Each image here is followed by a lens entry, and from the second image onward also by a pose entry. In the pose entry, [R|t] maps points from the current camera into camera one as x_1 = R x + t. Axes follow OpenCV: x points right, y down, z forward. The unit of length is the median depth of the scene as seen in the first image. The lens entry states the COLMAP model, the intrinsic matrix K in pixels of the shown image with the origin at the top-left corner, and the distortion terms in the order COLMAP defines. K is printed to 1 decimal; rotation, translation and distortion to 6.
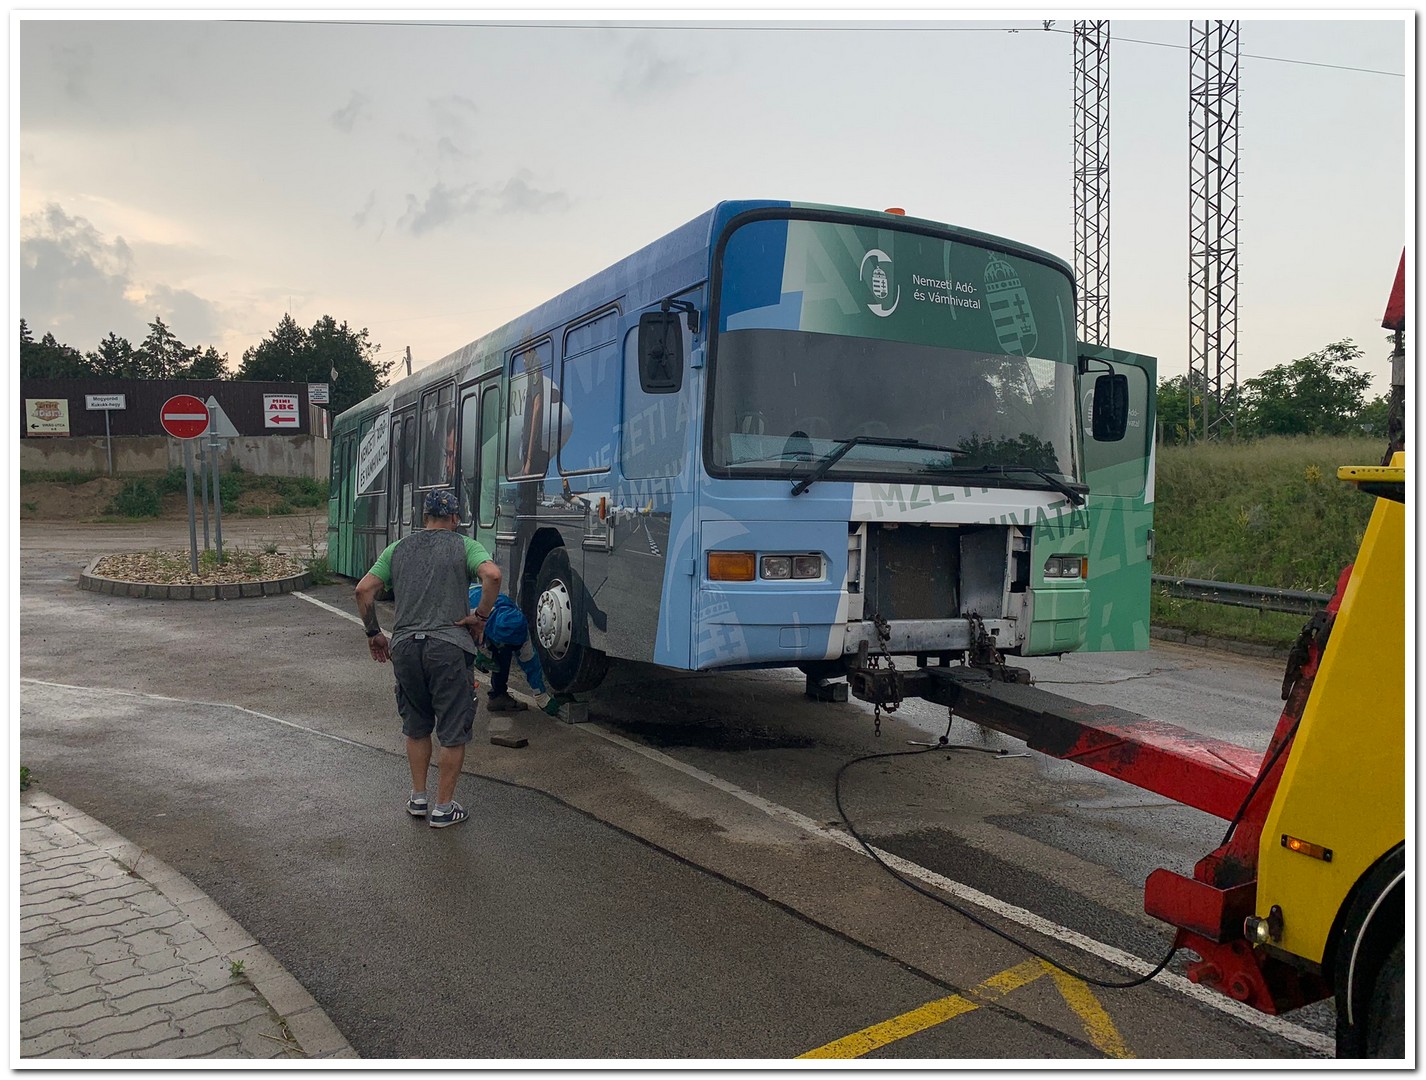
lens RADIAL K [[1072.5, 0, 713.0], [0, 1072.5, 540.0], [0, 0, 1]] dist [0.141655, -0.121039]
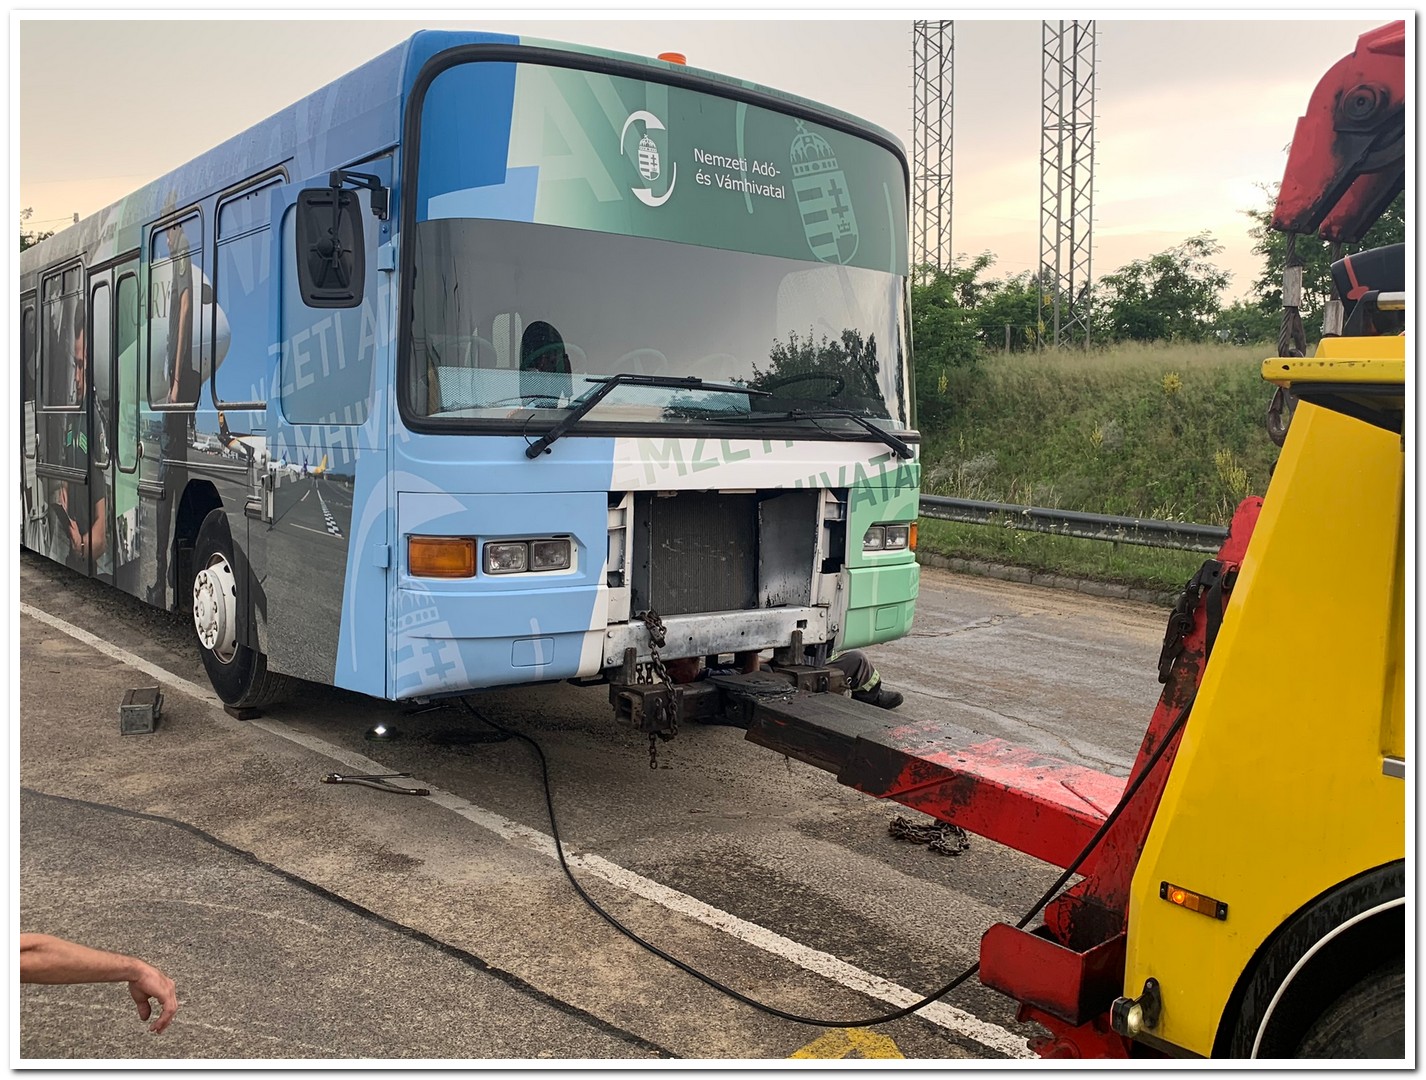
lens RADIAL K [[1304.5, 0, 713.0], [0, 1304.5, 540.0], [0, 0, 1]] dist [0.264139, -0.665547]
pose [[0.985495, -0.012237, 0.169265, 0.038727], [0.001786, 0.998089, 0.061759, -0.033478], [-0.169698, -0.060561, 0.983634, 0.090467]]
